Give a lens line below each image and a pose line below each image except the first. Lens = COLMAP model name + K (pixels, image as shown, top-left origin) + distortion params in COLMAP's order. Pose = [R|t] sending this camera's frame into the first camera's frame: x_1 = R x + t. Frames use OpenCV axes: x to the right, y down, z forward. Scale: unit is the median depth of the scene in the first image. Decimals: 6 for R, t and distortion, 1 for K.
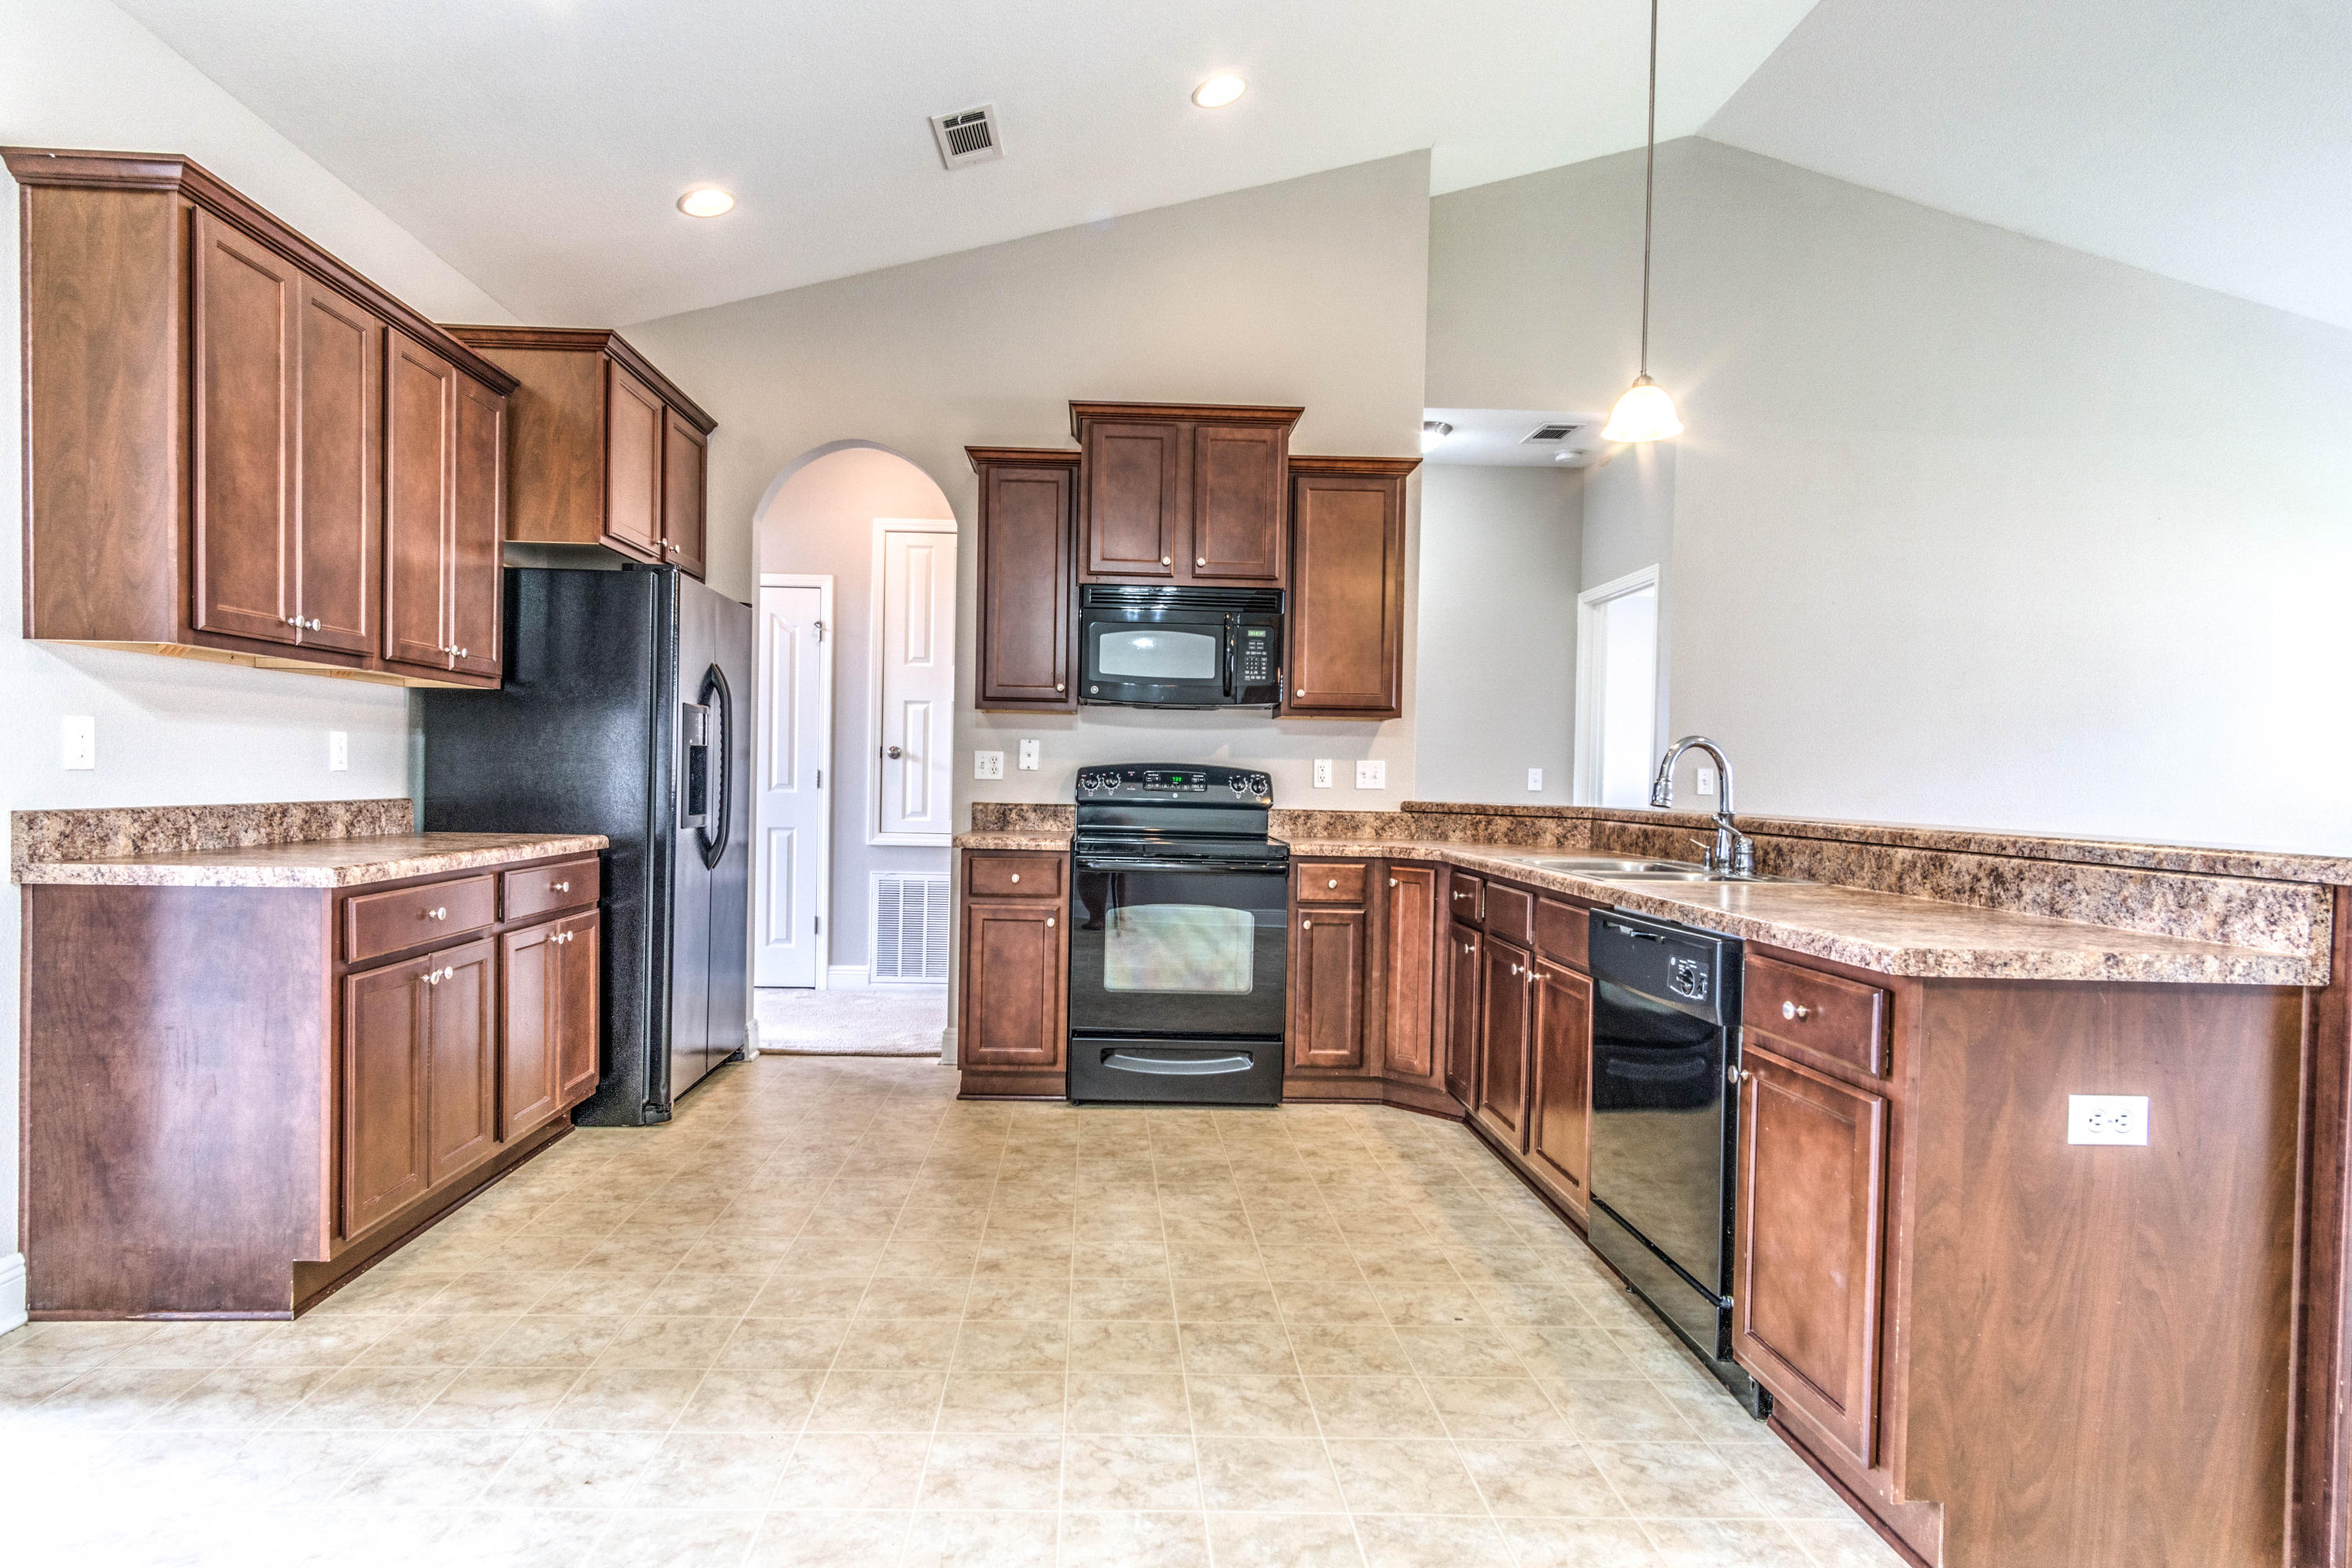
lens RADIAL K [[1226.8, 0, 1136.7], [0, 1226.8, 793.9], [0, 0, 1]] dist [0.003378, 0.000918]
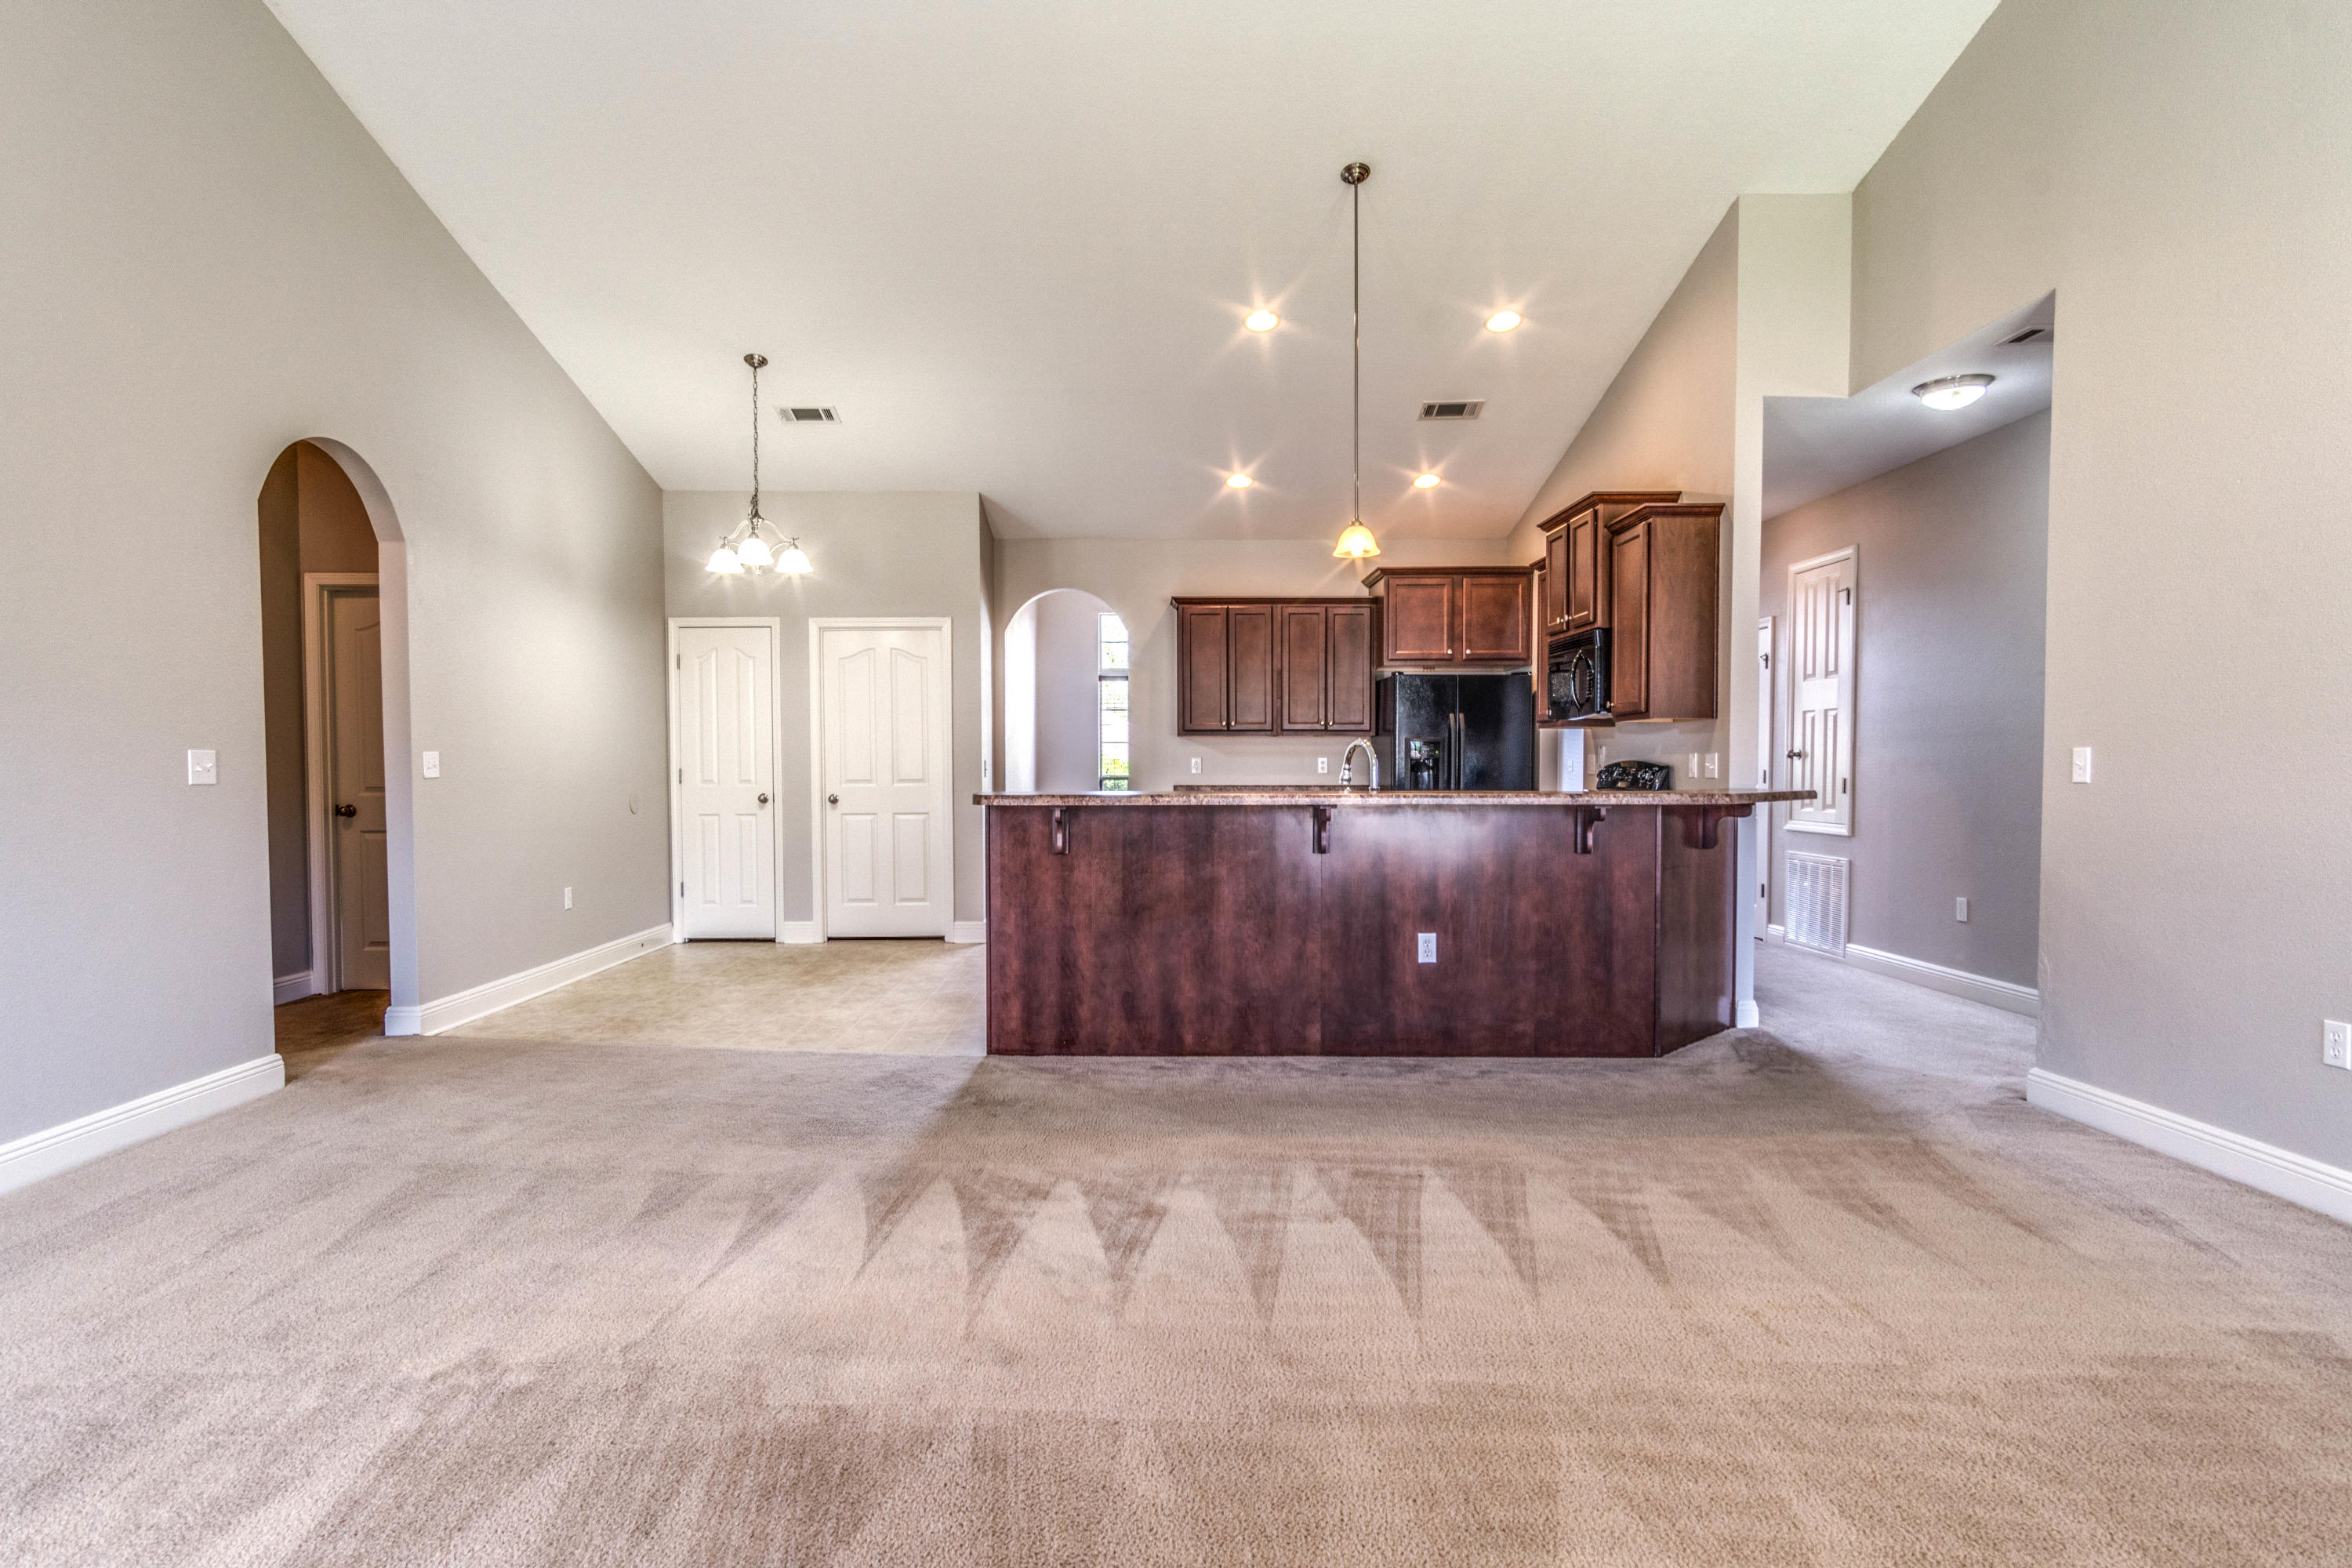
lens RADIAL K [[1248.3, 0, 1173.9], [0, 1248.3, 787.8], [0, 0, 1]] dist [0.002310, 0.000740]
pose [[-0.020427, -0.001731, -0.999790, 2.322792], [-0.014922, 0.999888, -0.001427, 0.023827], [0.999680, 0.014890, -0.020451, 0.912856]]
